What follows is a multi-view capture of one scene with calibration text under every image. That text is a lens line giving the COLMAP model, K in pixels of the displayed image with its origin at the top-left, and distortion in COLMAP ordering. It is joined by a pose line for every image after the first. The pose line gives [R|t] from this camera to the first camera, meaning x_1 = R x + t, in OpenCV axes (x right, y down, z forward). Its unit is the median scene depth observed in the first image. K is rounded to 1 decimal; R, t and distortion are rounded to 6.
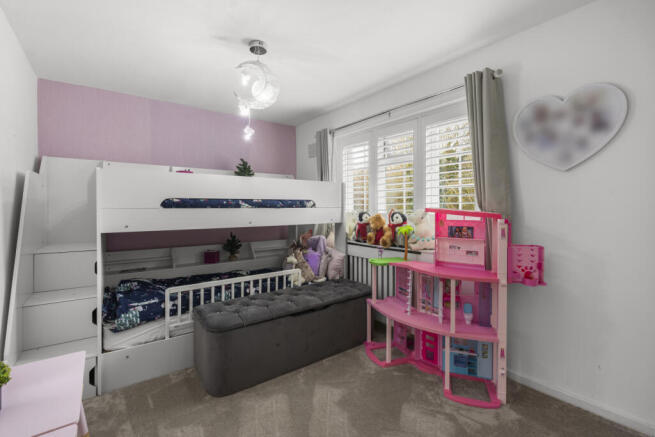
lens RADIAL K [[288.4, 0, 322.7], [0, 288.4, 208.5], [0, 0, 1]] dist [-0.002735, -0.000073]
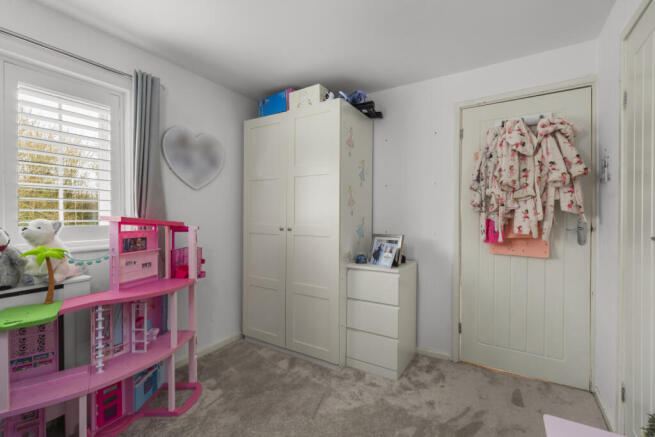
lens RADIAL K [[288.4, 0, 325.5], [0, 288.4, 216.7], [0, 0, 1]] dist [-0.002735, -0.000073]
pose [[-0.340244, -0.001521, 0.940336, -0.556544], [0.004192, 0.999986, 0.003135, -0.003413], [-0.940328, 0.005008, -0.340233, 0.765615]]
